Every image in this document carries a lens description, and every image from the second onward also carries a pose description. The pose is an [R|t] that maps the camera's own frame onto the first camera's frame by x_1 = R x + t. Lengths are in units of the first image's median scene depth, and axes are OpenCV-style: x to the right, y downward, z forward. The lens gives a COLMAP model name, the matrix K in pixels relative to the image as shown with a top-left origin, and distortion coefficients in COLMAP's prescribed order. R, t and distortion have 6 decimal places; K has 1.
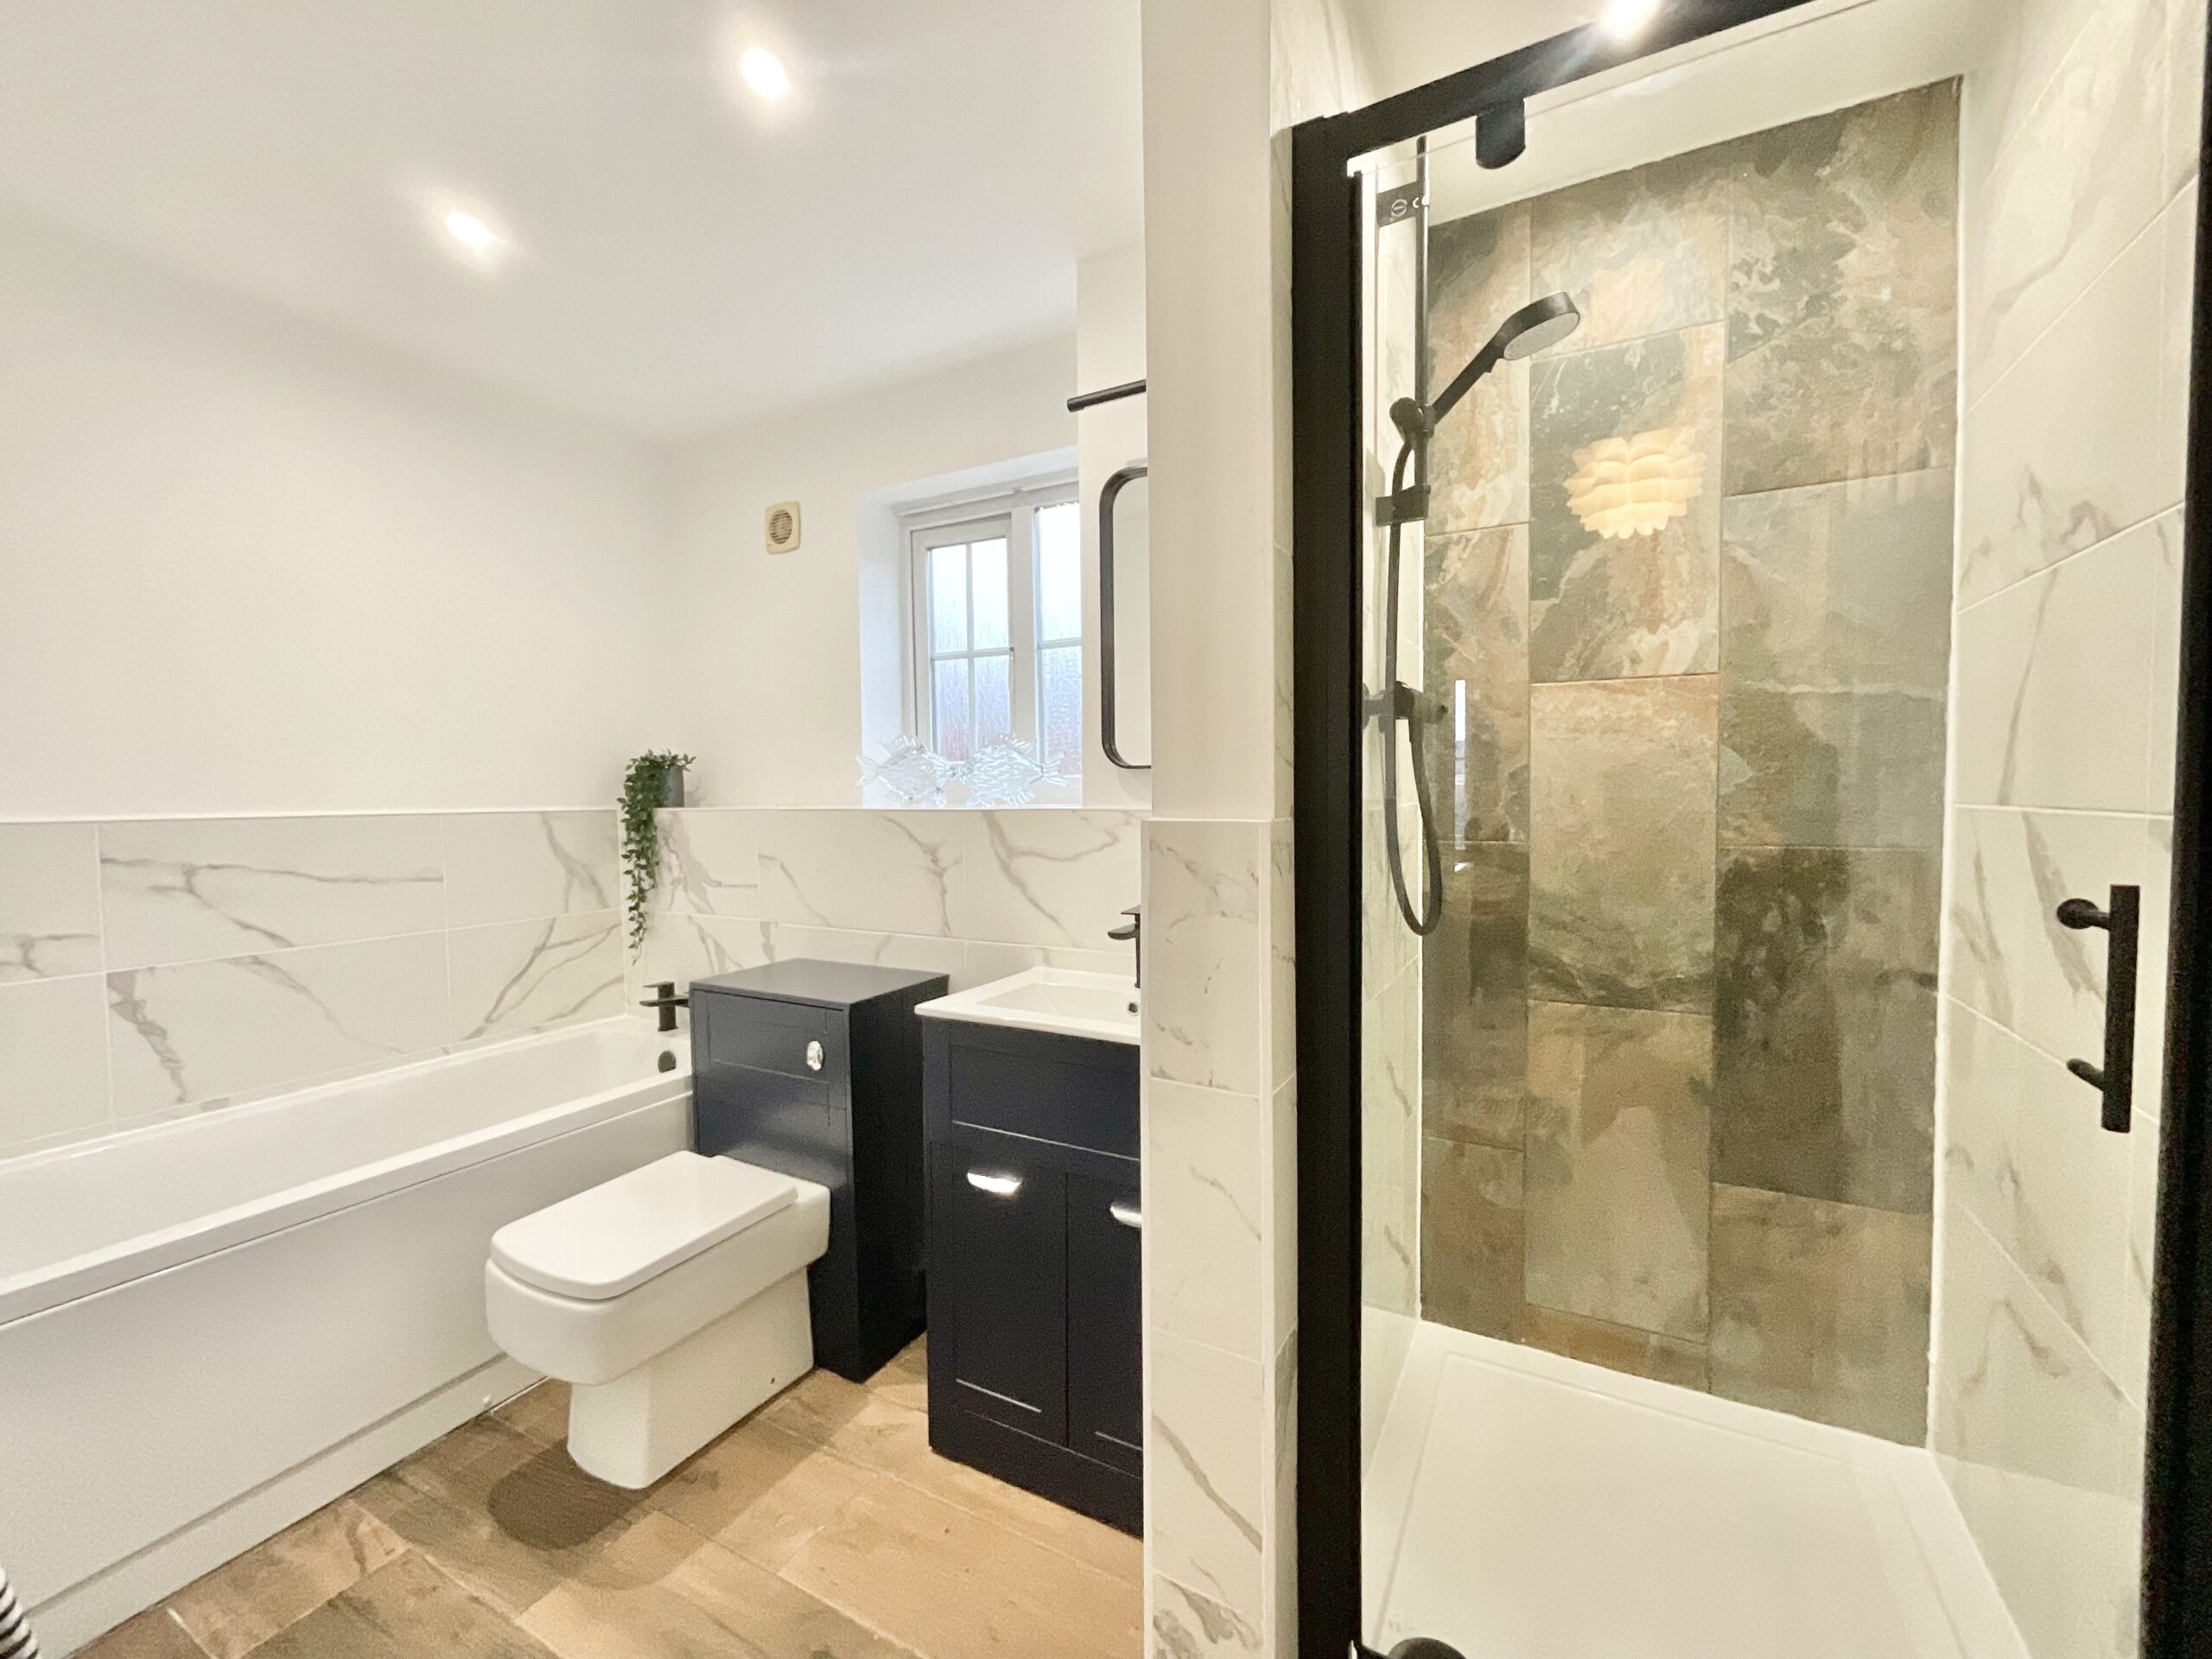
lens RADIAL K [[898.8, 0, 1108.7], [0, 898.8, 829.9], [0, 0, 1]] dist [-0.004413, 0.003052]
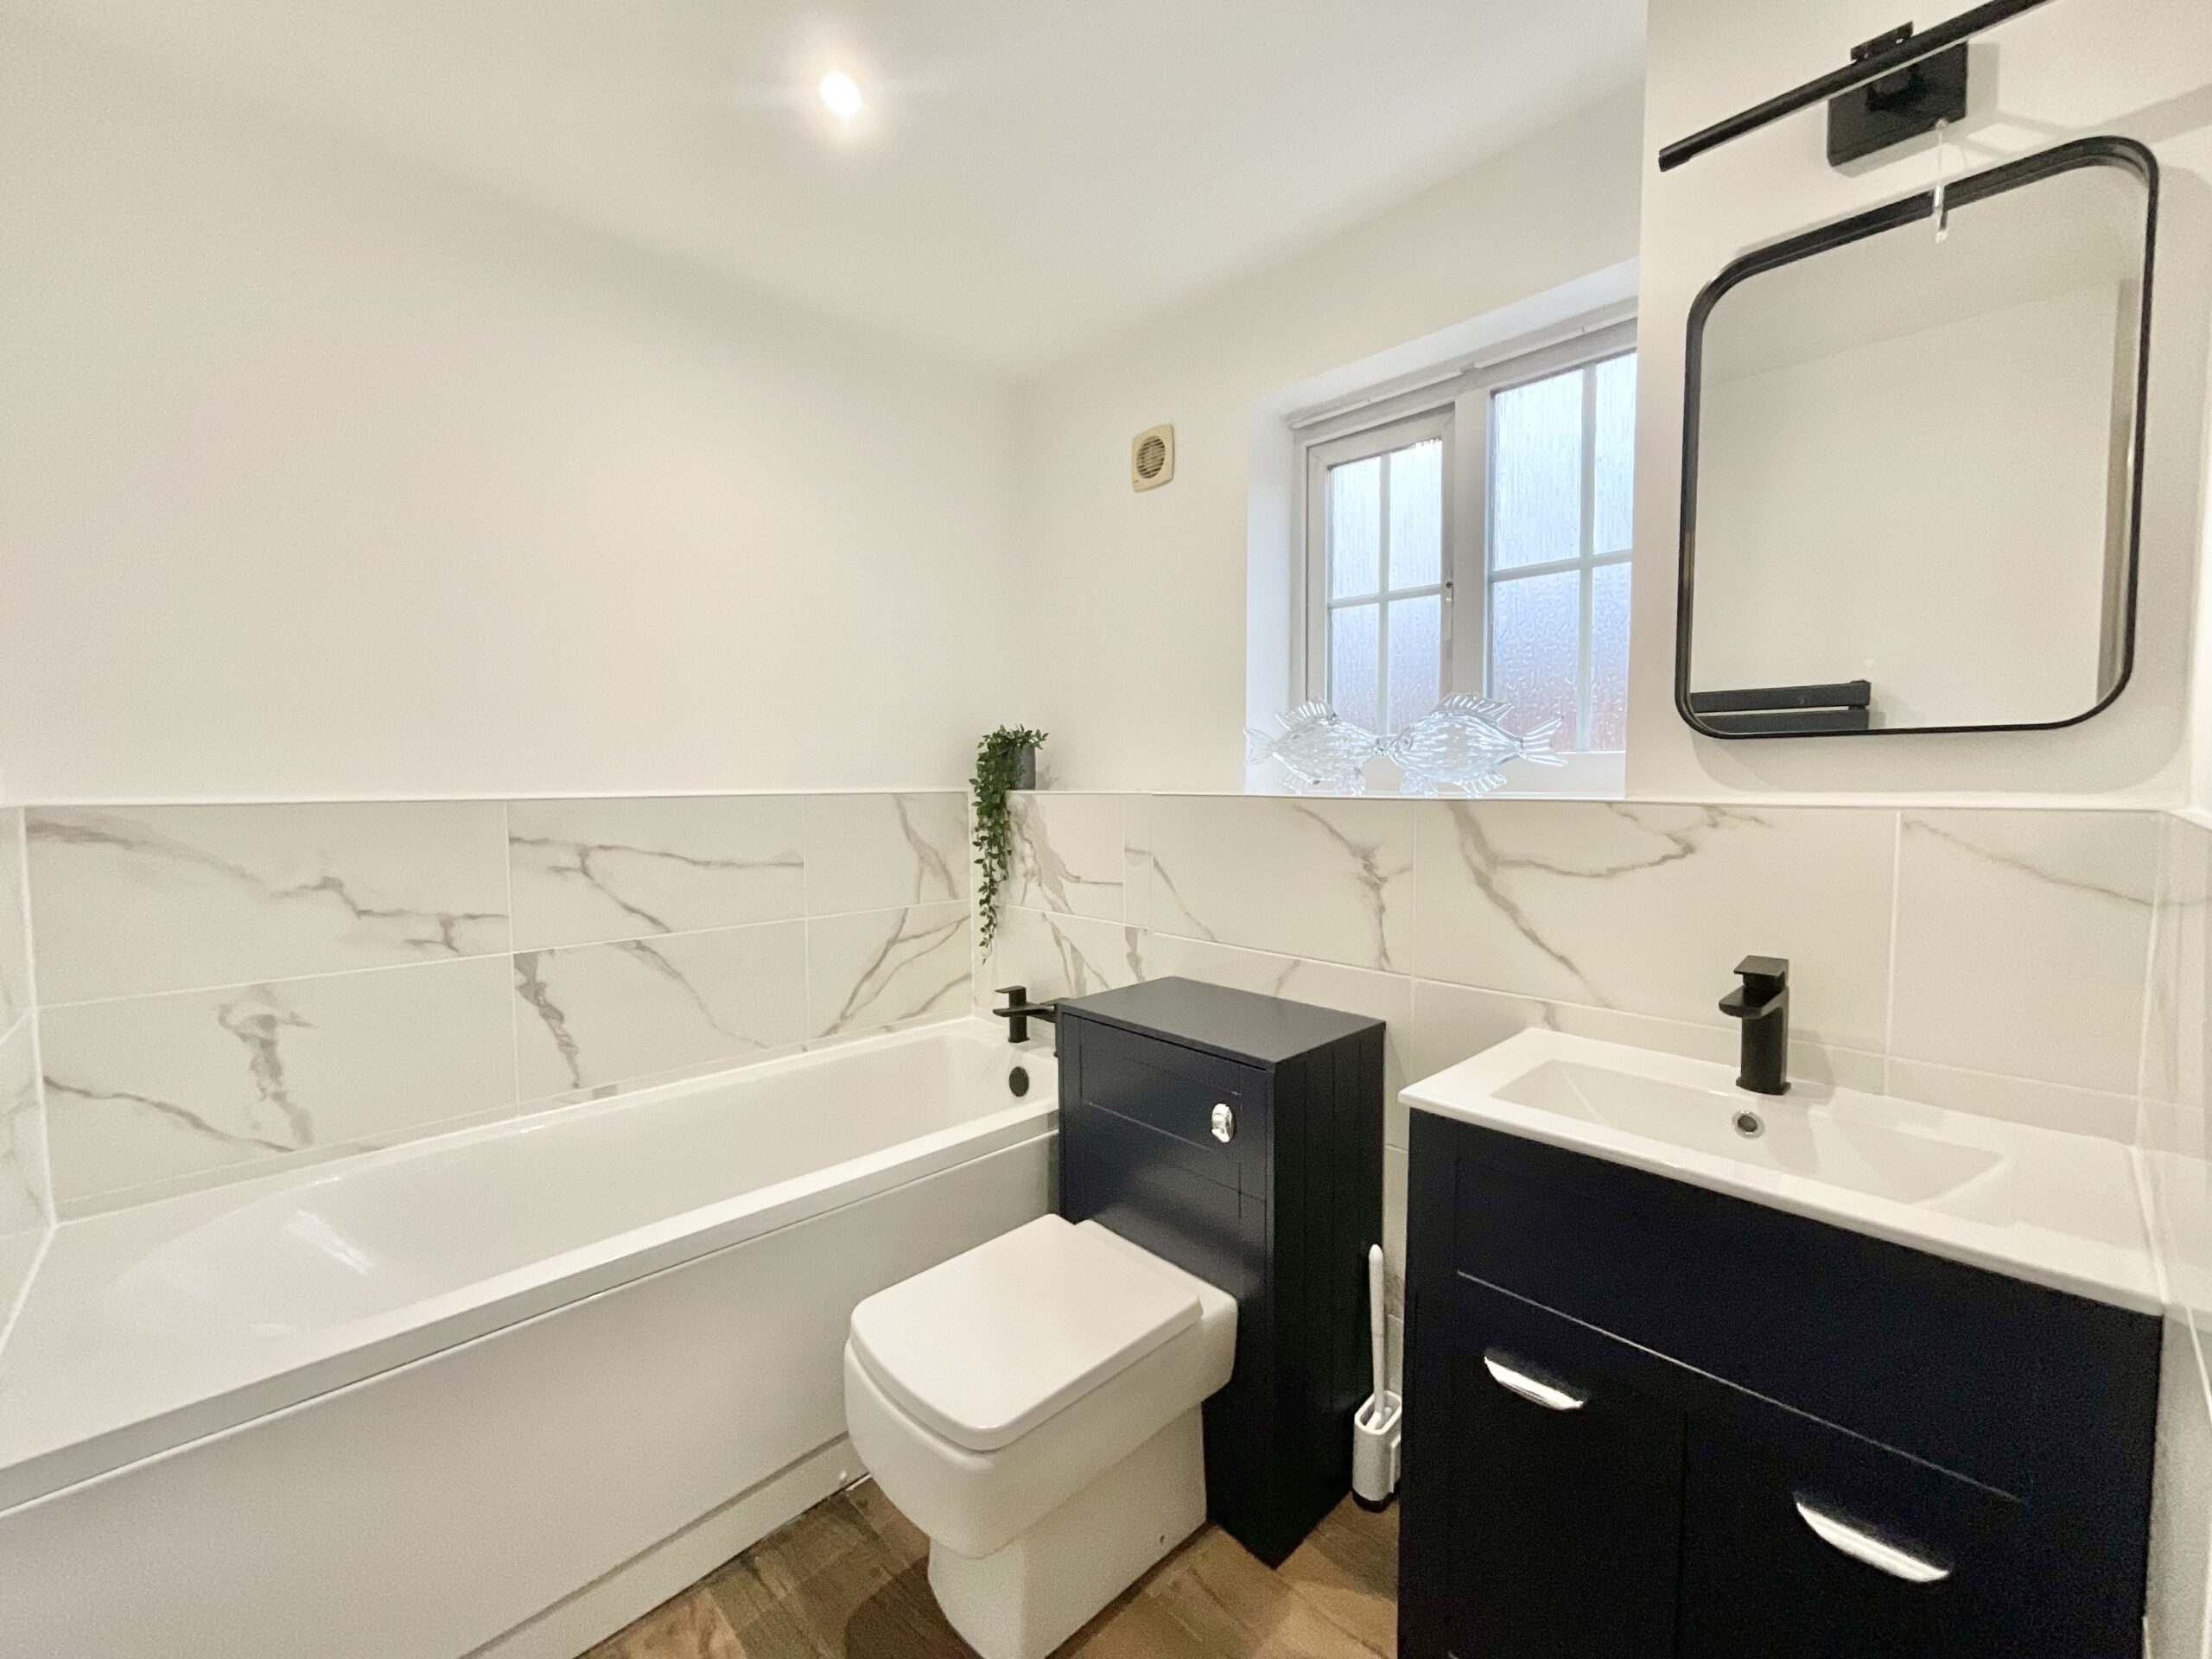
lens RADIAL K [[898.8, 0, 1109.2], [0, 898.8, 828.0], [0, 0, 1]] dist [-0.004413, 0.003052]
pose [[0.952428, 0.024103, -0.303809, -0.172346], [-0.018906, 0.999621, 0.020035, -0.008502], [0.304176, -0.013338, 0.952522, 0.226999]]
